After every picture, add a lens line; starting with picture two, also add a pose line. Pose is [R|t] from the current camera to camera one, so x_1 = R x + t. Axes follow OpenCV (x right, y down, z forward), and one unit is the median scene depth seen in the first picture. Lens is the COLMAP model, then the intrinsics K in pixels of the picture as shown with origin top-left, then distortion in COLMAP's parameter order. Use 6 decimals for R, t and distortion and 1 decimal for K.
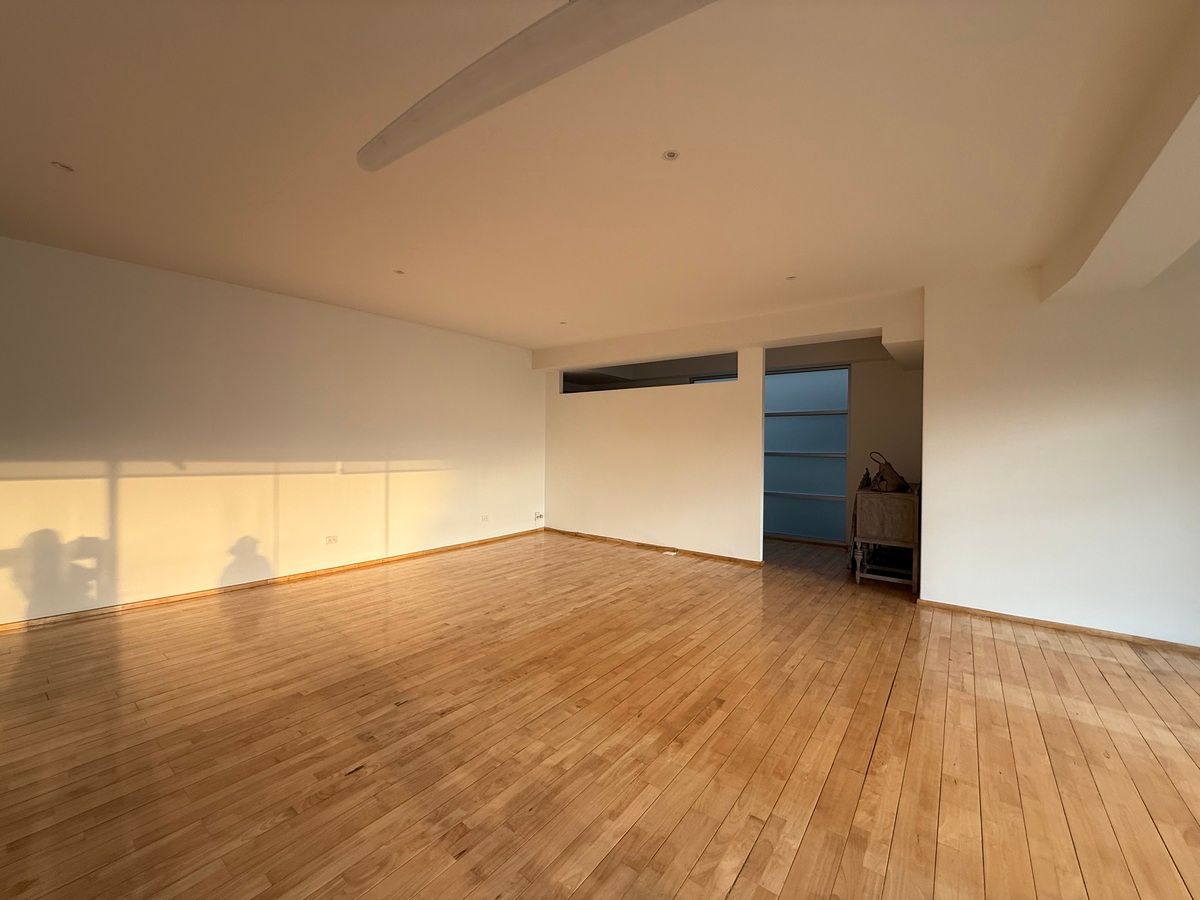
lens RADIAL K [[478.7, 0, 599.7], [0, 478.7, 446.3], [0, 0, 1]] dist [-0.001407, -0.000192]
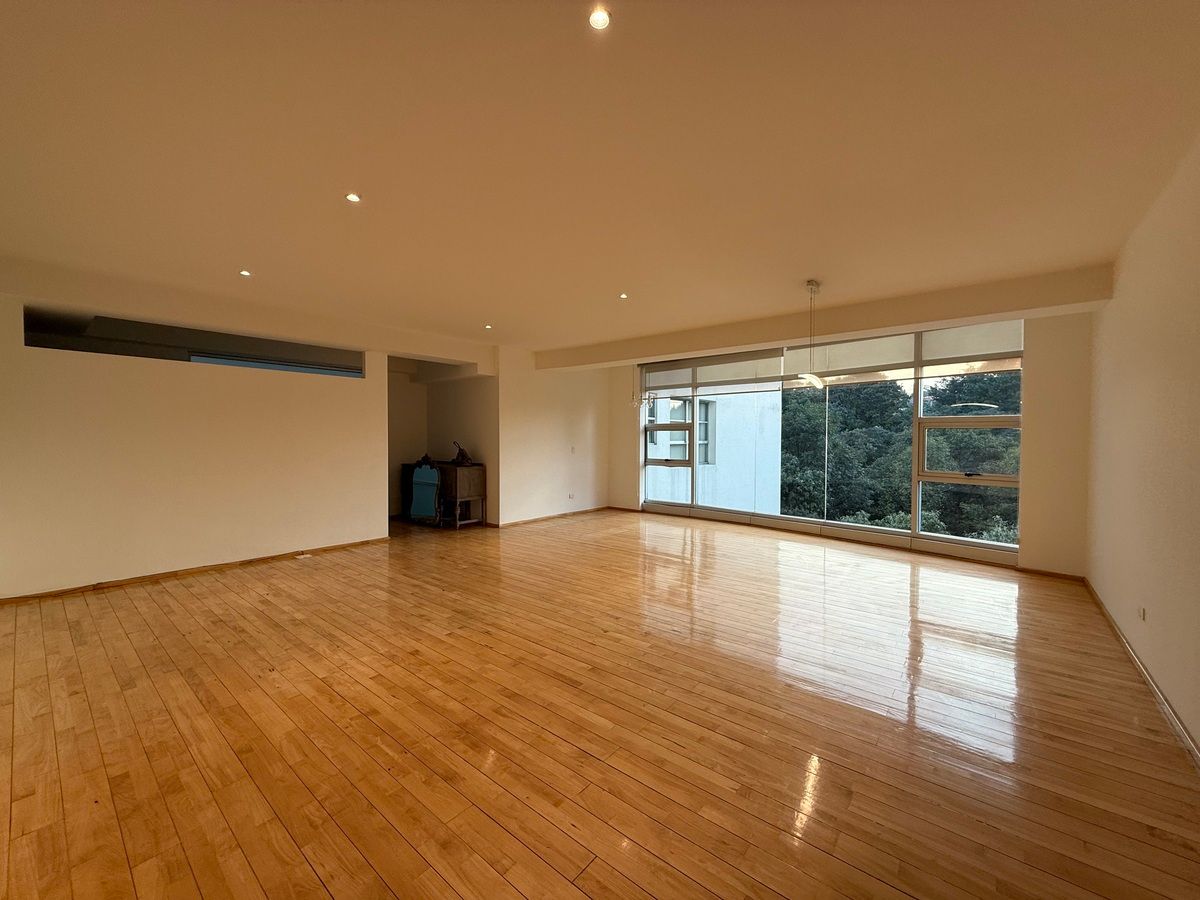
lens RADIAL K [[476.8, 0, 593.3], [0, 476.8, 447.9], [0, 0, 1]] dist [-0.000339, -0.000229]
pose [[0.042818, -0.032280, 0.998561, -0.997313], [0.004164, 0.999475, 0.032131, -0.015708], [-0.999074, 0.002782, 0.042930, 0.551969]]
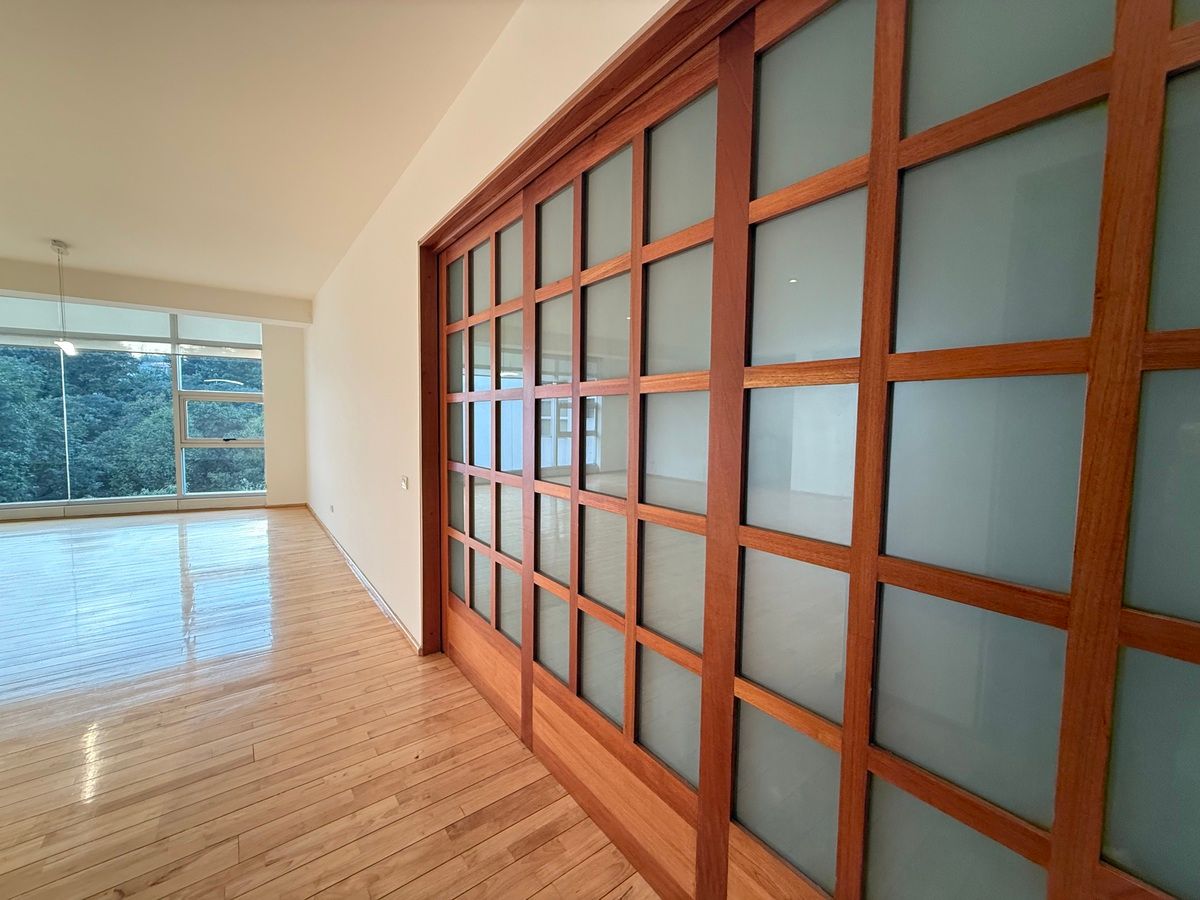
lens RADIAL K [[478.7, 0, 599.7], [0, 478.7, 446.3], [0, 0, 1]] dist [-0.001407, -0.000192]
pose [[-0.965334, -0.043963, 0.257289, -1.267814], [-0.026754, 0.997187, 0.070010, -0.021140], [-0.259643, 0.060700, -0.963795, 0.798785]]
